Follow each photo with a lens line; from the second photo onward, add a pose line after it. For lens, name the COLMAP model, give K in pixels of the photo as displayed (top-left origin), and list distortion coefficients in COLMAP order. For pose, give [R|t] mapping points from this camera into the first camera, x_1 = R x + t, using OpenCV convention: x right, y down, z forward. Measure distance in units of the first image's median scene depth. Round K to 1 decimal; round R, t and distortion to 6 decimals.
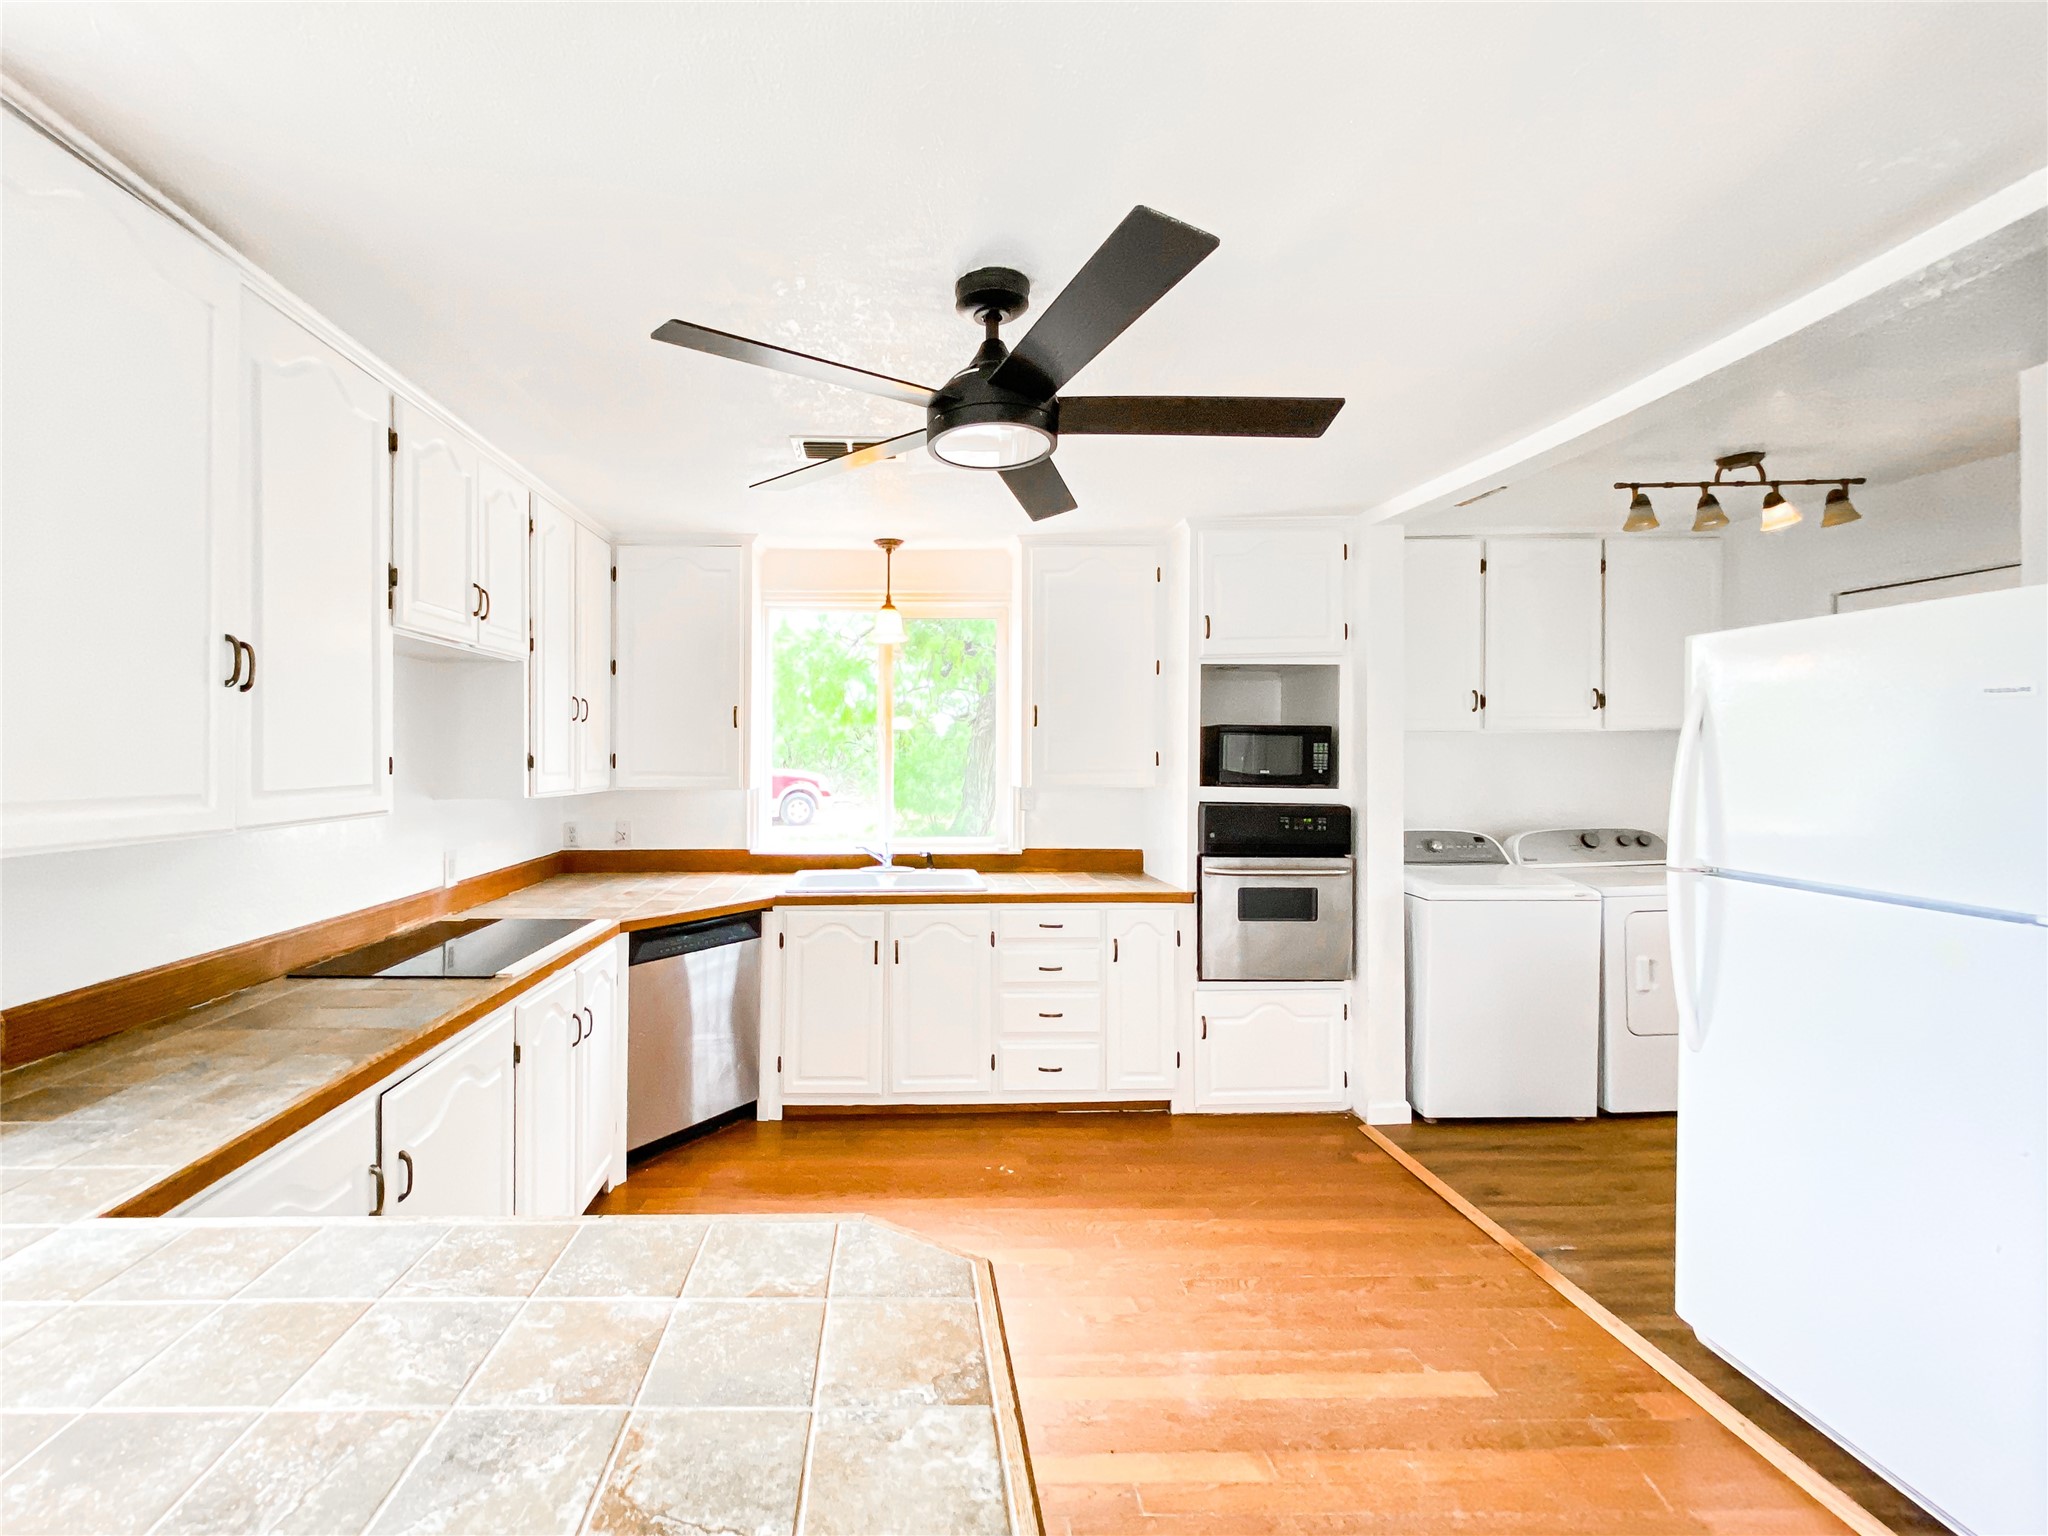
lens RADIAL K [[876.5, 0, 912.4], [0, 876.5, 747.7], [0, 0, 1]] dist [0.007249, -0.005425]
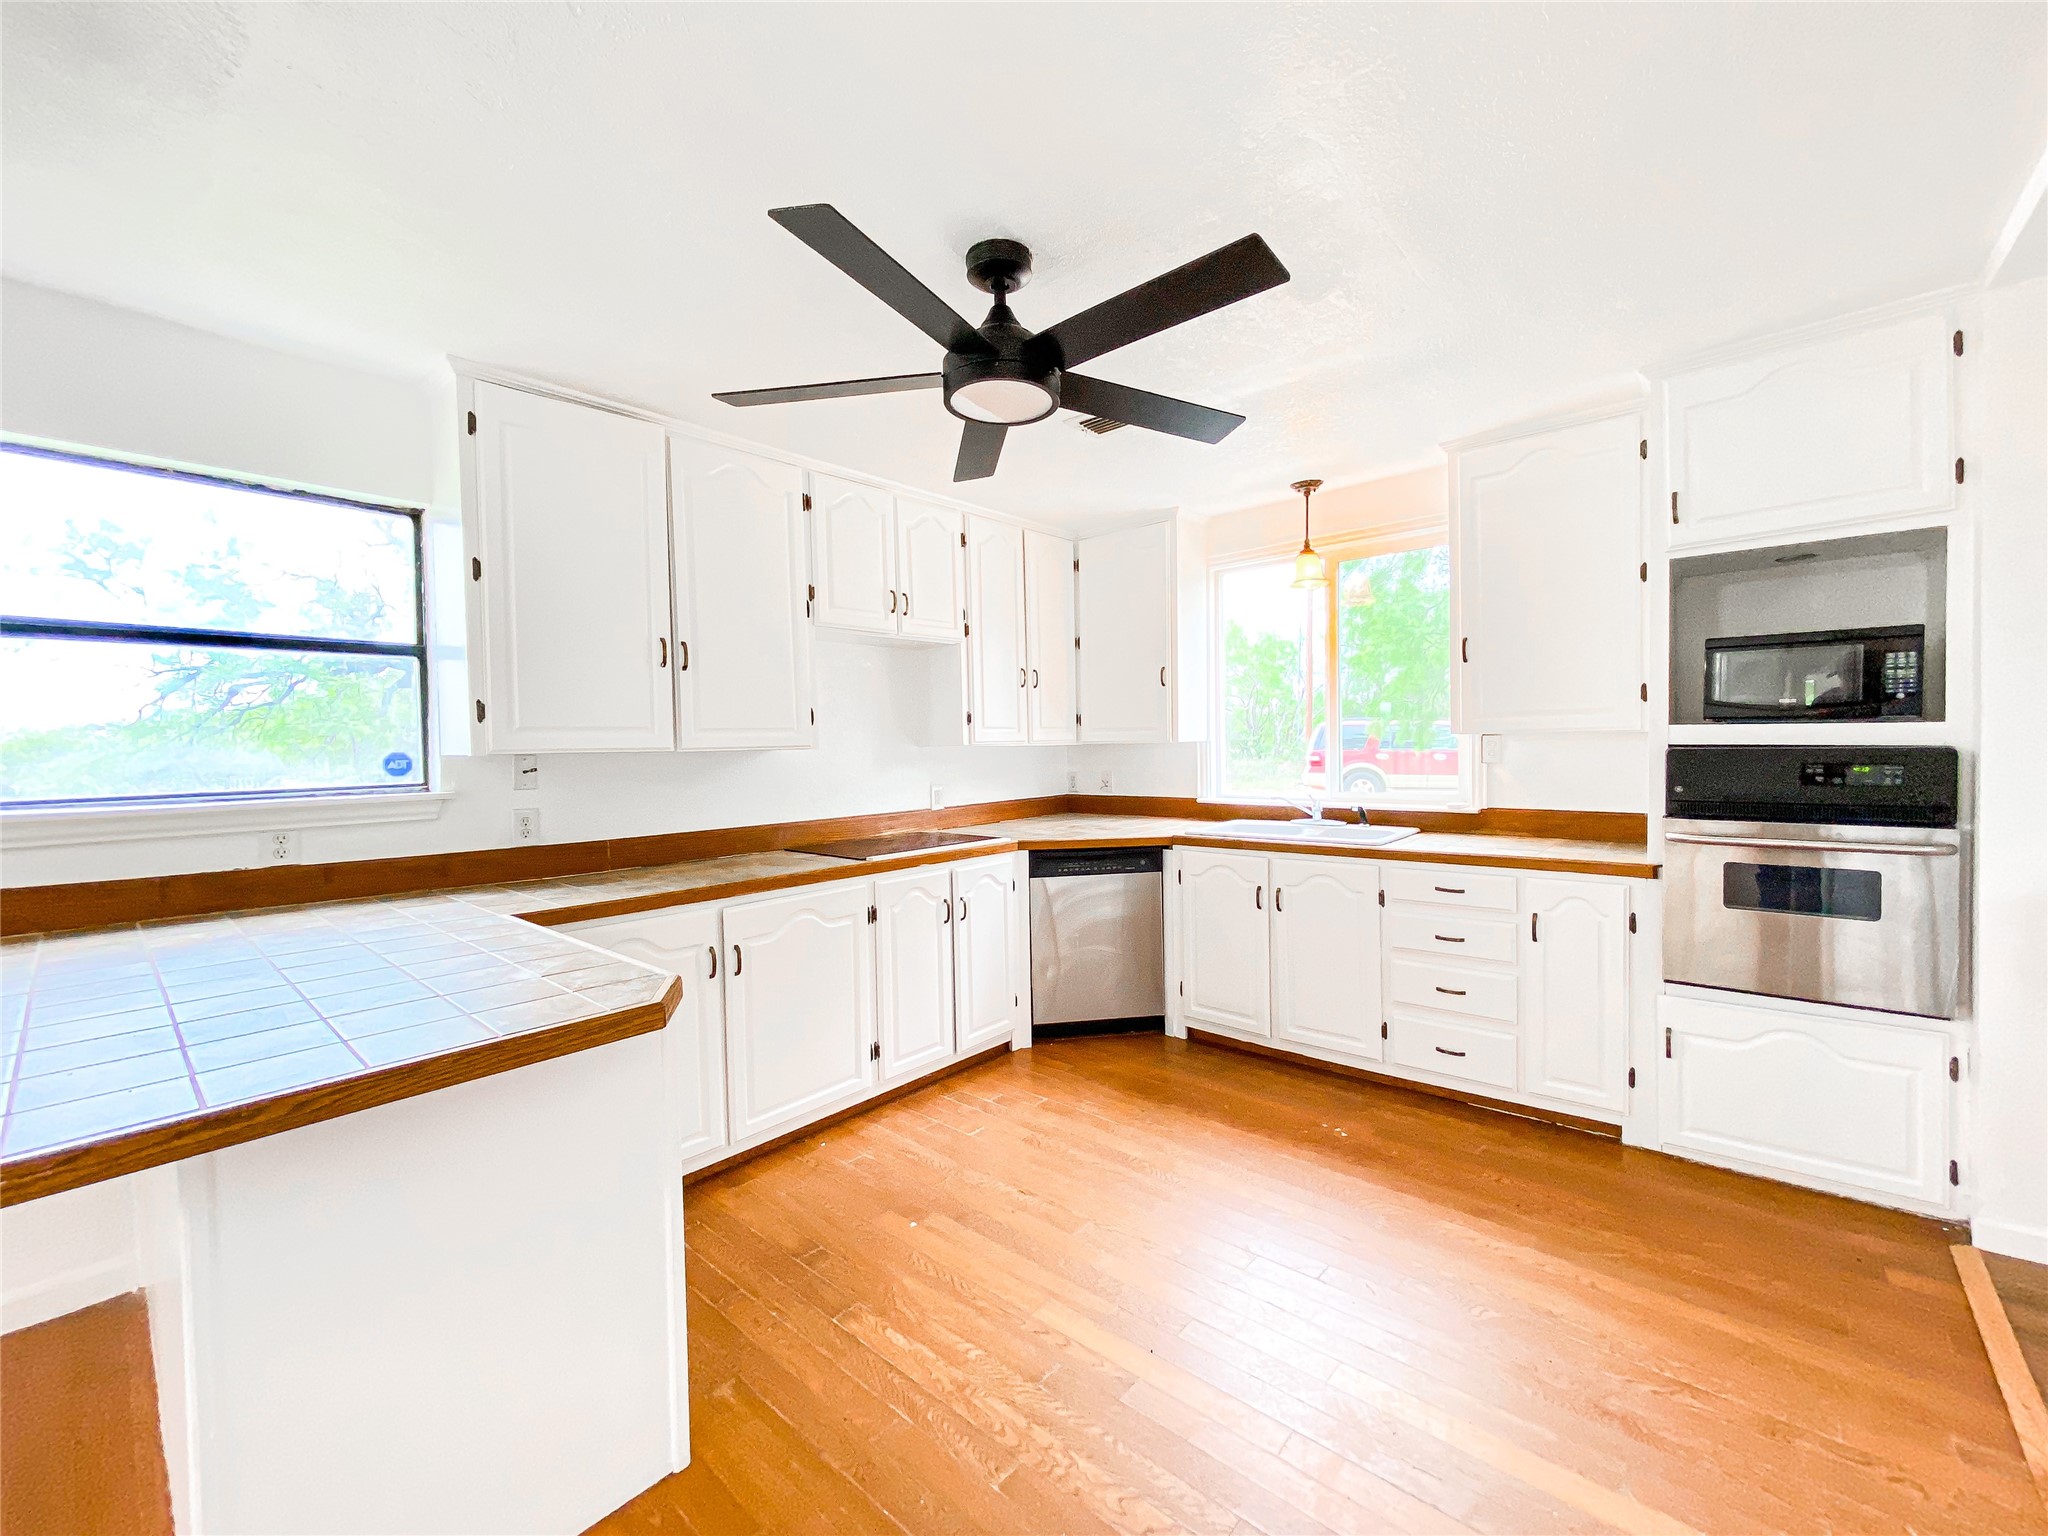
lens RADIAL K [[830.2, 0, 1030.4], [0, 830.2, 763.5], [0, 0, 1]] dist [-0.003679, -0.000590]
pose [[0.739582, -0.000661, -0.673066, 0.412400], [0.026567, 0.999249, 0.028211, 0.044223], [0.672542, -0.038745, 0.739044, 0.113975]]
